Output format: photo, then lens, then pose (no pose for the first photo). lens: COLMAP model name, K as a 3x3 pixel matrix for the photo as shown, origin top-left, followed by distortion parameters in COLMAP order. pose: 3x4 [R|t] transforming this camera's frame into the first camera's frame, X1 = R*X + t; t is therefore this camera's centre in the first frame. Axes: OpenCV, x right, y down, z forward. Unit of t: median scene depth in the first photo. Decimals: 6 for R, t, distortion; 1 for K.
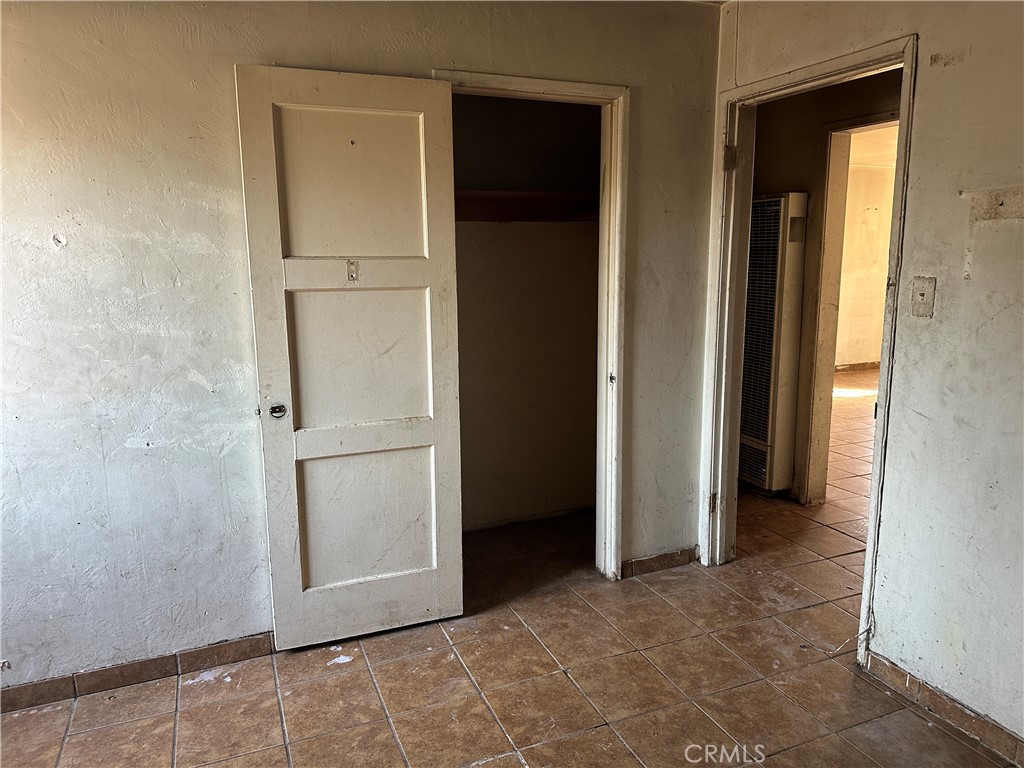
lens RADIAL K [[722.5, 0, 512.0], [0, 722.5, 384.0], [0, 0, 1]] dist [0.038019, -0.044681]
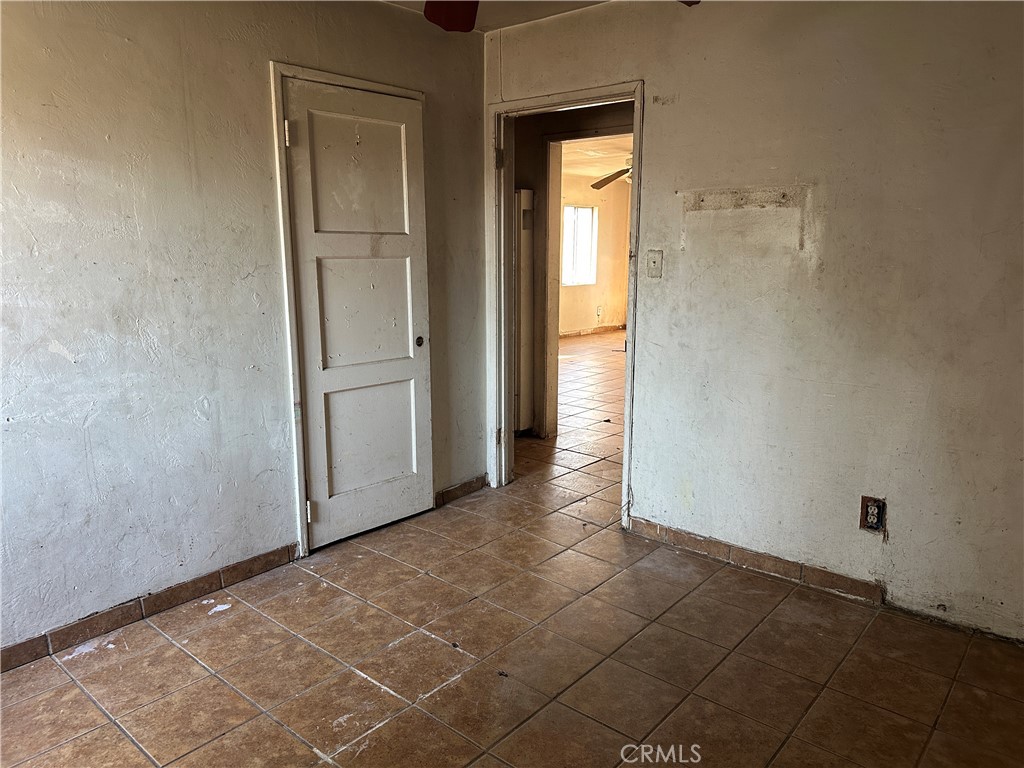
lens RADIAL K [[709.8, 0, 512.0], [0, 709.8, 384.0], [0, 0, 1]] dist [0.117424, -0.146950]
pose [[0.897696, -0.077117, 0.433815, -0.302881], [0.071751, 0.997008, 0.028758, 0.053915], [-0.434735, 0.005310, 0.900543, -0.154701]]
